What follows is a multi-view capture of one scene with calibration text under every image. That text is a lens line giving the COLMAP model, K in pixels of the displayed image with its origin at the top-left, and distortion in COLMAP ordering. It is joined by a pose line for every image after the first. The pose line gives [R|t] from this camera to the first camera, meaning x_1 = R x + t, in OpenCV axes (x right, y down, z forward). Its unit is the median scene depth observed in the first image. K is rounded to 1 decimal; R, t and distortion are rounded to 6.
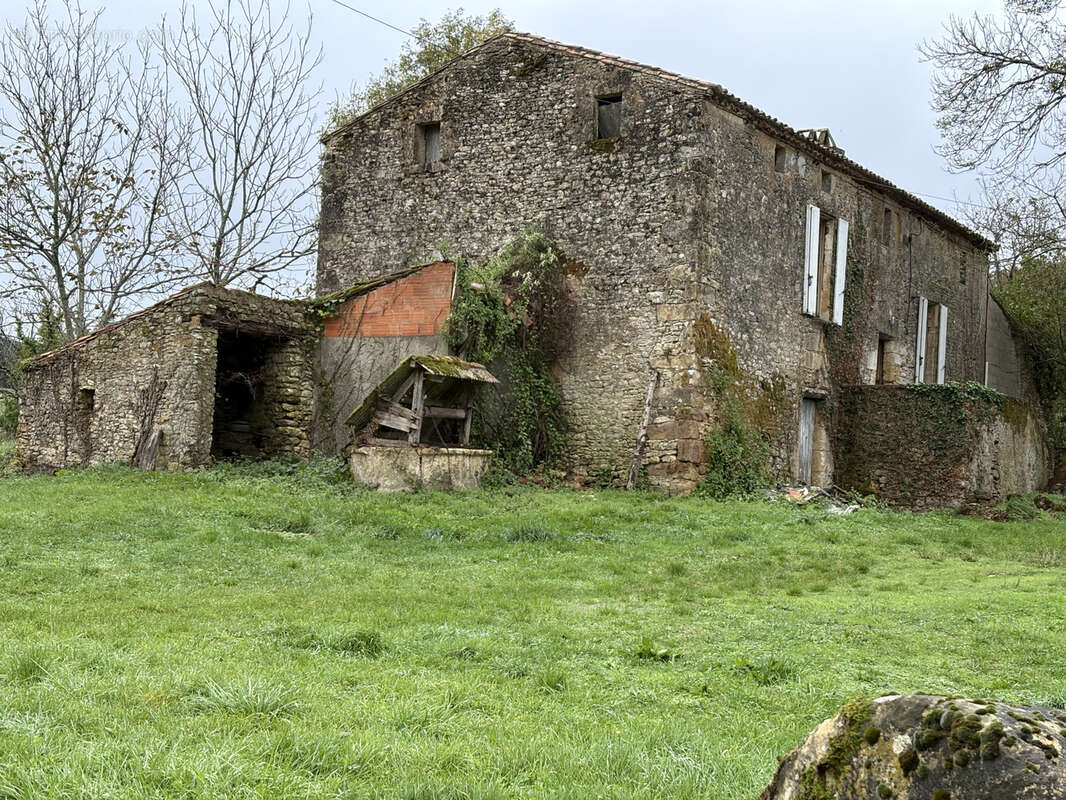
lens RADIAL K [[1577.8, 0, 530.4], [0, 1577.8, 404.8], [0, 0, 1]] dist [0.317196, -1.502966]
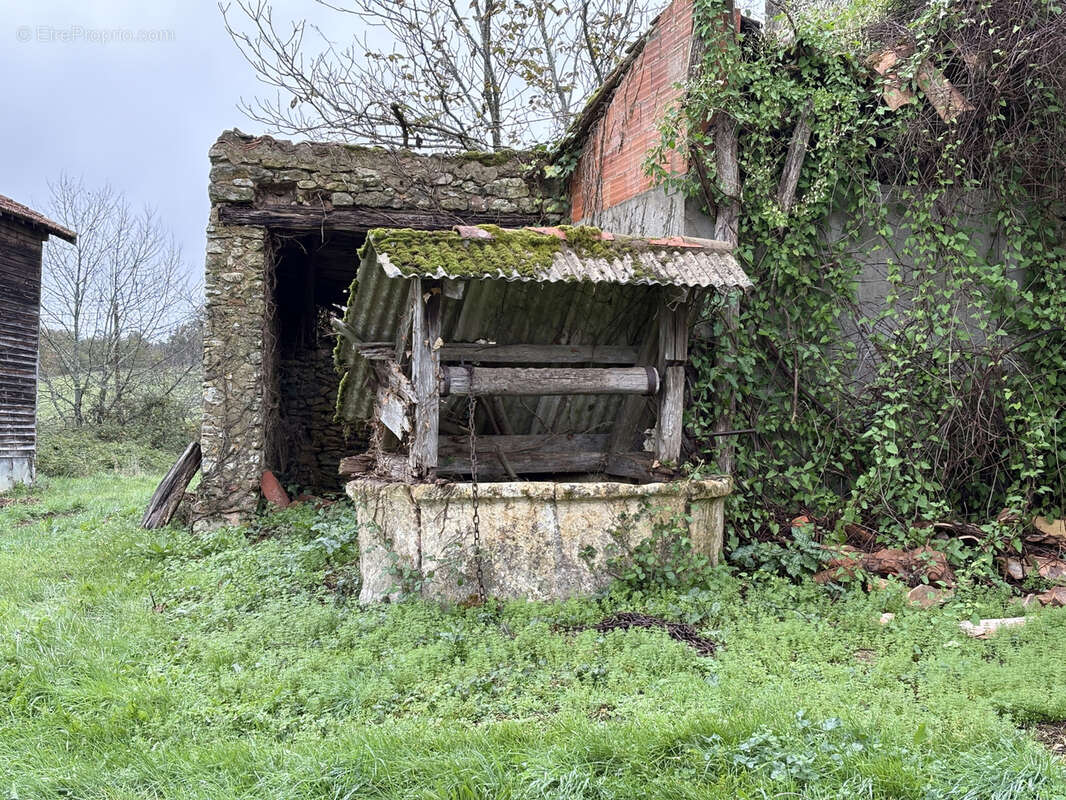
lens RADIAL K [[1577.8, 0, 530.4], [0, 1577.8, 404.8], [0, 0, 1]] dist [0.317196, -1.502966]
pose [[0.722710, -0.043002, -0.689812, 0.176764], [0.056614, 0.998392, -0.002924, 0.010381], [0.688829, -0.036940, 0.723982, 0.660090]]
